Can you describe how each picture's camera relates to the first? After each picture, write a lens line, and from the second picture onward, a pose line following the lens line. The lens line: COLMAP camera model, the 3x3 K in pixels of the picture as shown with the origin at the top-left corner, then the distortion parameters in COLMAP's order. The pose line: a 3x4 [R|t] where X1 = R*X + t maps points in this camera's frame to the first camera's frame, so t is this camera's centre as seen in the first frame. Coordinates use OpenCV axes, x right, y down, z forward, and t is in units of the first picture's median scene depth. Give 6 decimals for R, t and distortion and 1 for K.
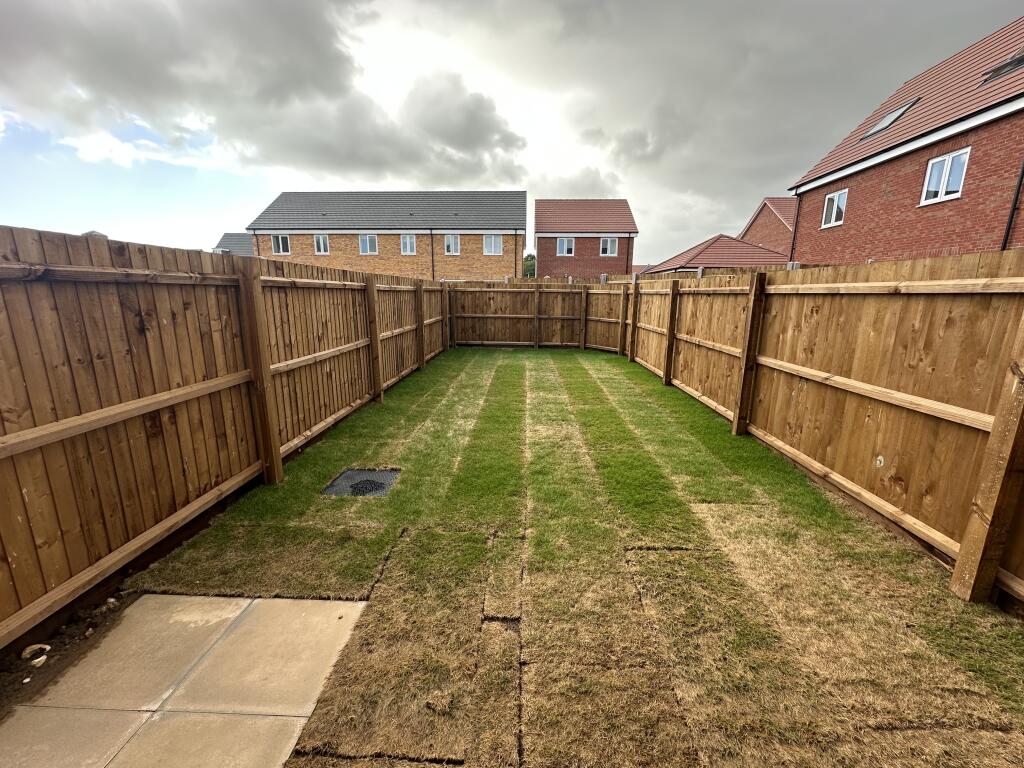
lens RADIAL K [[409.2, 0, 512.0], [0, 409.2, 384.0], [0, 0, 1]] dist [0.000256, 0.000002]
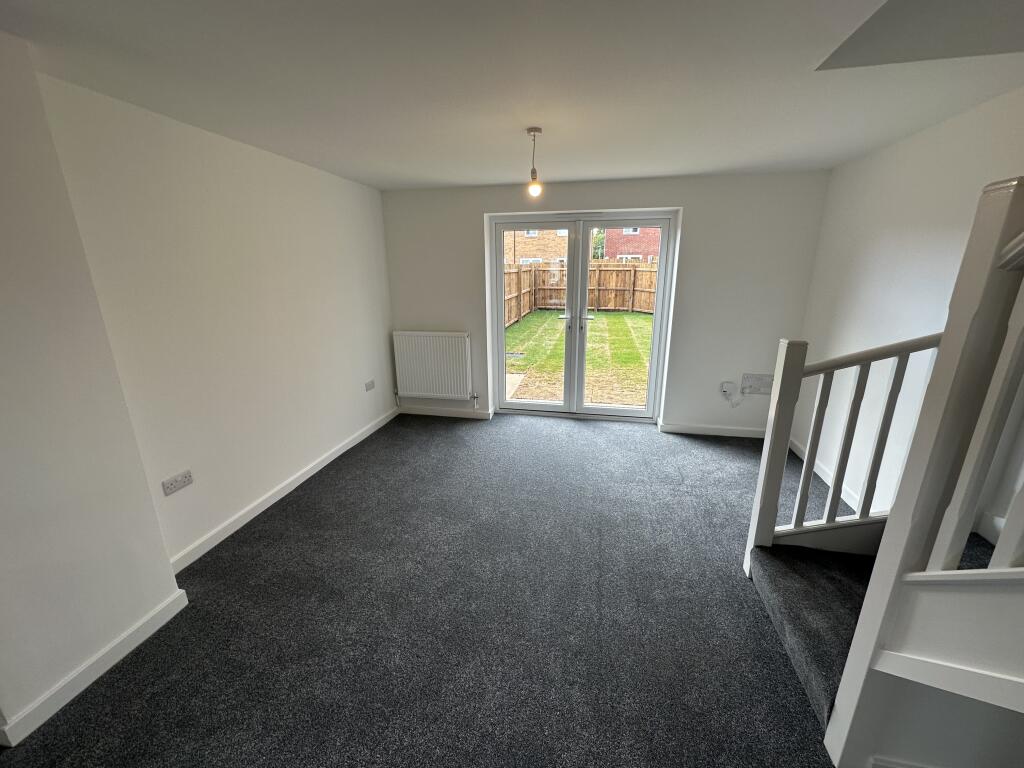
lens RADIAL K [[409.2, 0, 512.0], [0, 409.2, 384.0], [0, 0, 1]] dist [0.000256, 0.000002]
pose [[0.986119, 0.031401, -0.163044, 0.013718], [-0.021405, 0.997803, 0.062706, 0.078291], [0.164655, -0.058345, 0.984624, -0.428689]]
